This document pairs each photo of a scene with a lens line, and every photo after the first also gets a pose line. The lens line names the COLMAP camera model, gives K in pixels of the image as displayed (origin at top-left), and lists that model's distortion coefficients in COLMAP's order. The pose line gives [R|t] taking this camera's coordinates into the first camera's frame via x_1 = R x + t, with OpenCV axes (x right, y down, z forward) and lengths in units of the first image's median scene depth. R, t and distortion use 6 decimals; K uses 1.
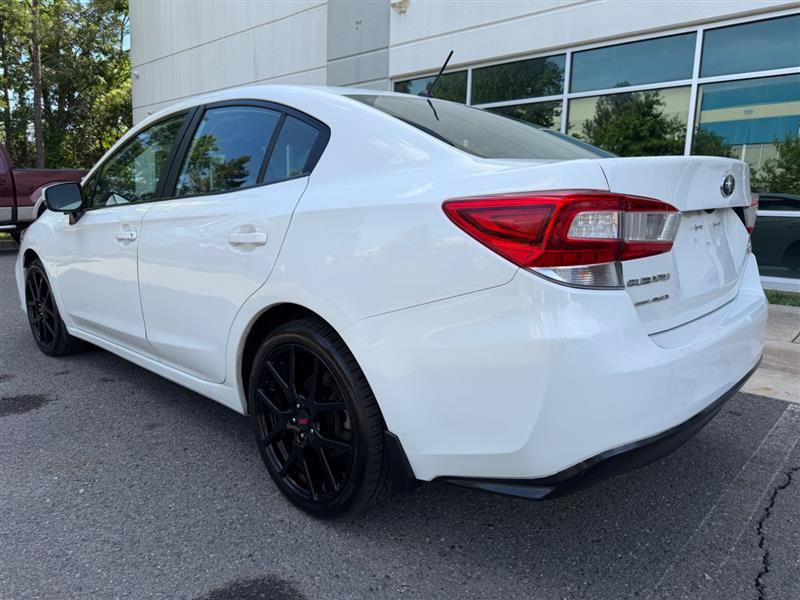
lens RADIAL K [[575.0, 0, 400.0], [0, 575.0, 300.0], [0, 0, 1]] dist [0.030323, -0.036101]
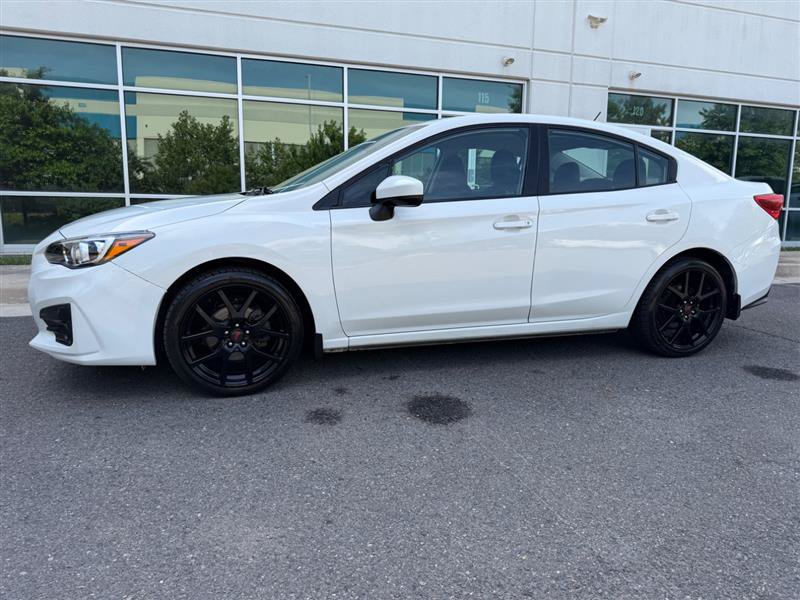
lens RADIAL K [[542.6, 0, 411.0], [0, 542.6, 298.3], [0, 0, 1]] dist [0.158430, -0.318522]
pose [[0.483930, -0.162048, 0.859972, -1.716416], [0.139803, 0.984400, 0.106823, -0.121134], [-0.863867, 0.068532, 0.499035, 0.673748]]
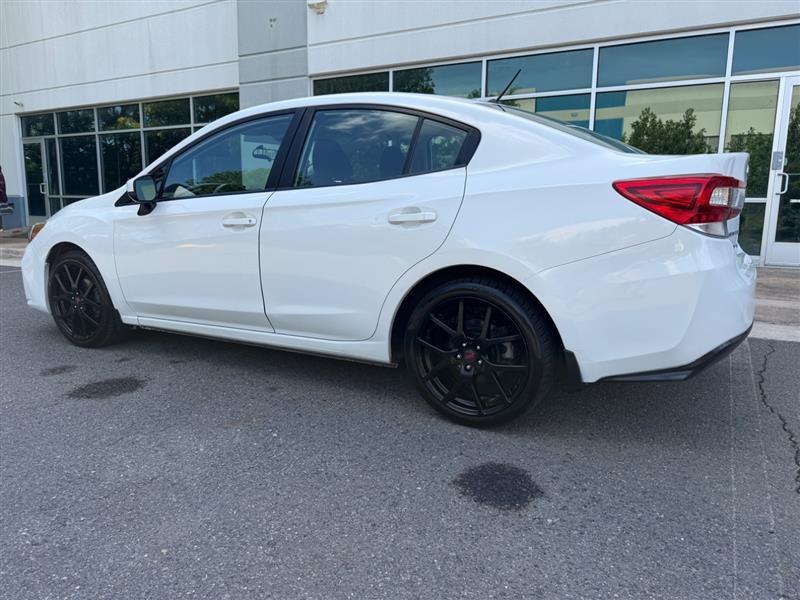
lens RADIAL K [[575.7, 0, 397.2], [0, 575.7, 297.1], [0, 0, 1]] dist [0.069072, -0.085720]
pose [[0.970107, -0.054453, 0.236489, -0.486012], [0.054208, 0.998501, 0.007543, 0.045568], [-0.236546, 0.005502, 0.971605, -0.178330]]
